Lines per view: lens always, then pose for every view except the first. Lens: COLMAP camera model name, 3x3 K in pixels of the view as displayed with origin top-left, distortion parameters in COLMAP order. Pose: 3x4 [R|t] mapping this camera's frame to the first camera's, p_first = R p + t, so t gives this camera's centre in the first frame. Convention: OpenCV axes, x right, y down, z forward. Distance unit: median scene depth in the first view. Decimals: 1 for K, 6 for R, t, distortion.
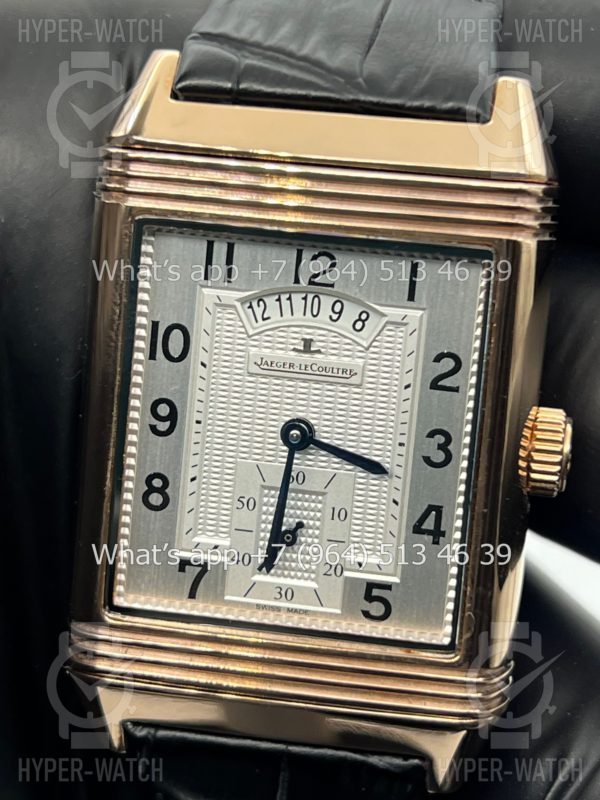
lens RADIAL K [[1877.5, 0, 300.0], [0, 1877.5, 400.0], [0, 0, 1]] dist [0.208812, -0.173516]
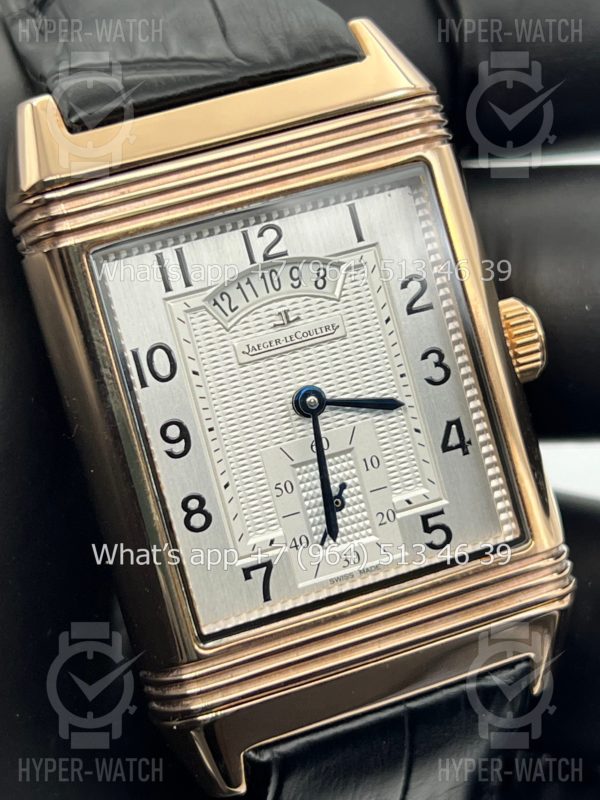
lens RADIAL K [[1877.5, 0, 300.0], [0, 1877.5, 400.0], [0, 0, 1]] dist [0.208812, -0.173516]
pose [[0.877202, -0.346500, 0.332346, -0.339172], [0.384819, 0.921345, -0.055116, 0.070627], [-0.287108, 0.176241, 0.941546, 0.051610]]
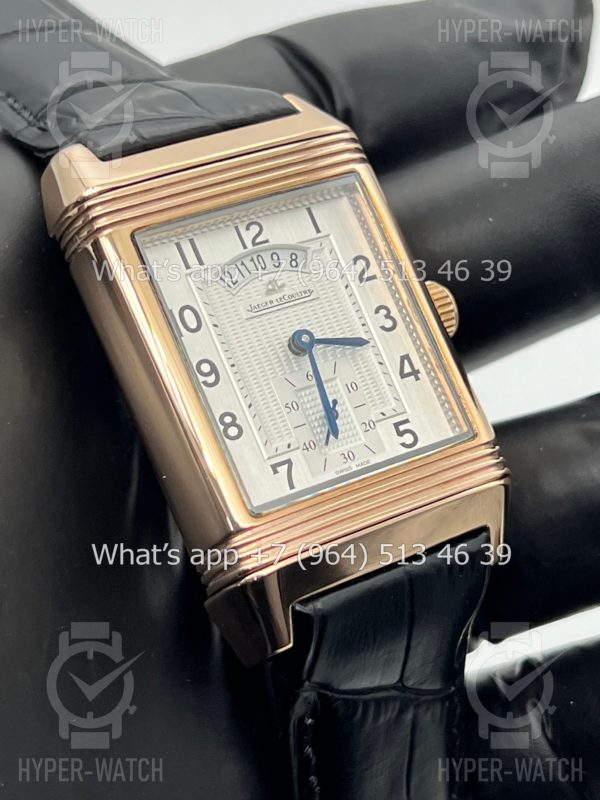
lens RADIAL K [[1877.5, 0, 300.0], [0, 1877.5, 400.0], [0, 0, 1]] dist [0.208812, -0.173516]
pose [[0.755891, -0.316947, 0.572864, -0.777013], [0.515518, 0.827518, -0.222385, 0.347179], [-0.403571, 0.463420, 0.788905, -0.033762]]
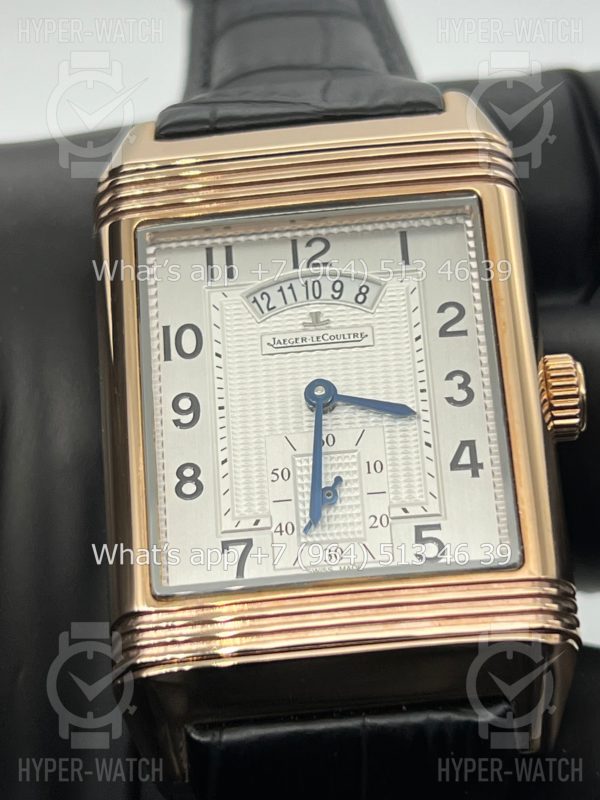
lens RADIAL K [[1877.5, 0, 300.0], [0, 1877.5, 400.0], [0, 0, 1]] dist [0.208812, -0.173516]
pose [[0.985211, -0.123948, 0.118309, -0.132369], [0.165314, 0.869200, -0.466007, 0.489854], [-0.045074, 0.478673, 0.876835, 0.110477]]
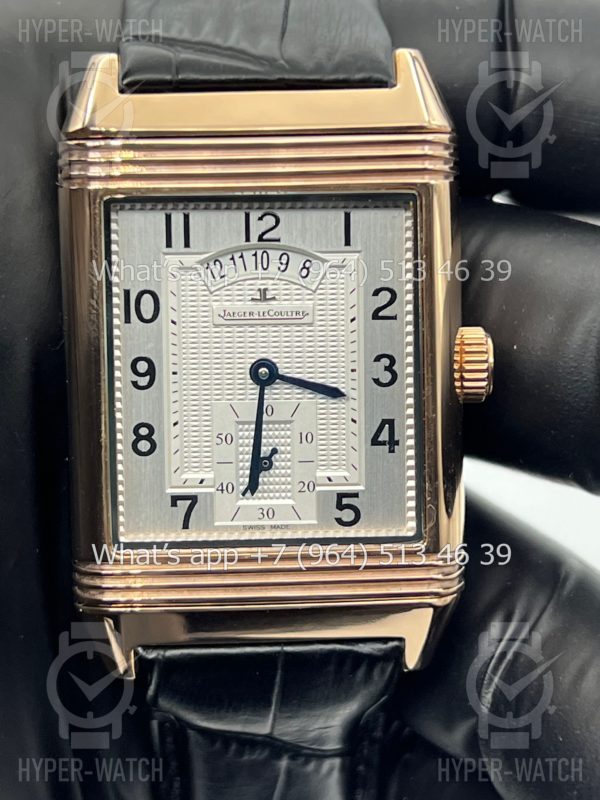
lens RADIAL K [[1877.5, 0, 300.0], [0, 1877.5, 400.0], [0, 0, 1]] dist [0.208812, -0.173516]
pose [[0.981957, -0.118136, 0.147663, -0.150867], [0.123417, 0.991985, -0.027096, 0.068774], [-0.143278, 0.044831, 0.988667, -0.139743]]
